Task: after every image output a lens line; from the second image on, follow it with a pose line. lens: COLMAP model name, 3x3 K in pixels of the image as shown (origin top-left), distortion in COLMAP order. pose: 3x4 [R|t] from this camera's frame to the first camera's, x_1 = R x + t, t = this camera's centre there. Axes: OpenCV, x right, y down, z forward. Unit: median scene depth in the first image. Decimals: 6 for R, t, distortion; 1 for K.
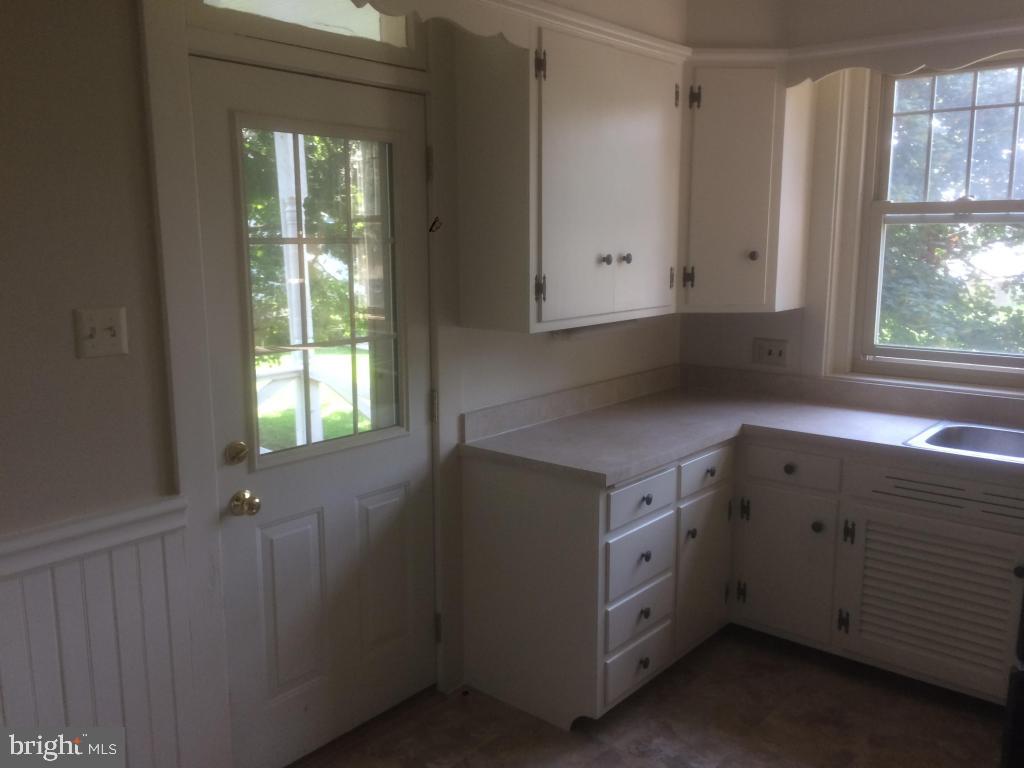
lens RADIAL K [[880.3, 0, 504.3], [0, 880.3, 381.9], [0, 0, 1]] dist [0.066145, -0.087347]
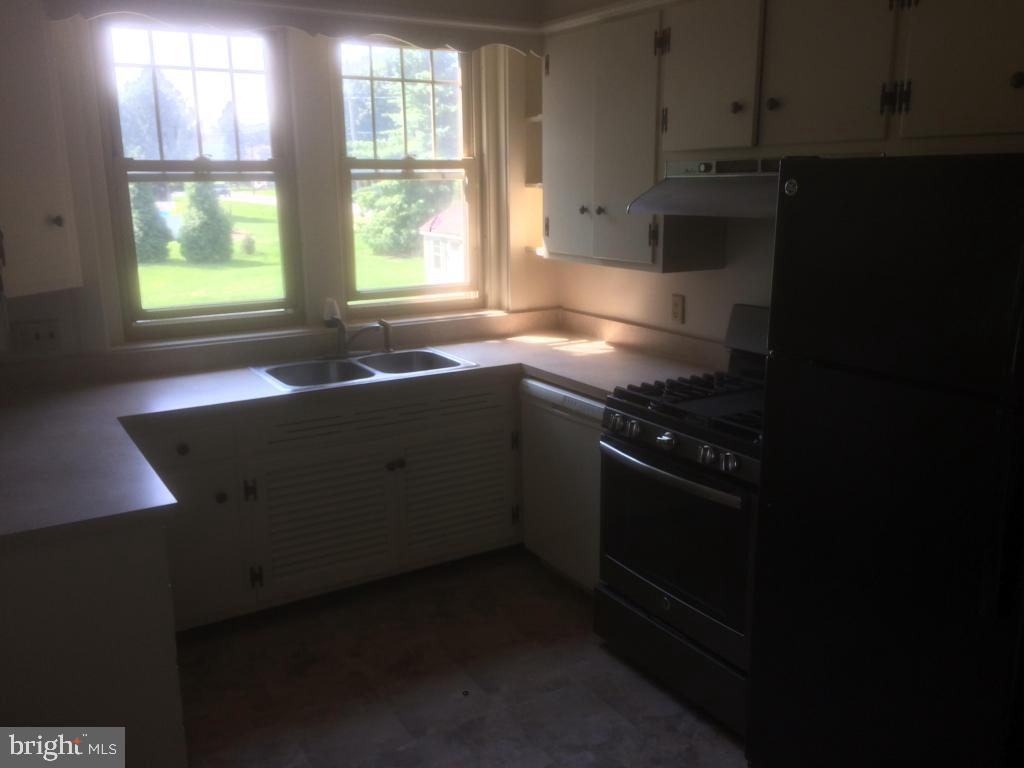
lens RADIAL K [[880.3, 0, 508.2], [0, 880.3, 392.6], [0, 0, 1]] dist [0.066145, -0.087347]
pose [[0.325991, -0.222475, 0.918823, -0.407076], [0.172514, 0.969595, 0.173562, -0.061505], [-0.929499, 0.101930, 0.354459, 0.349839]]
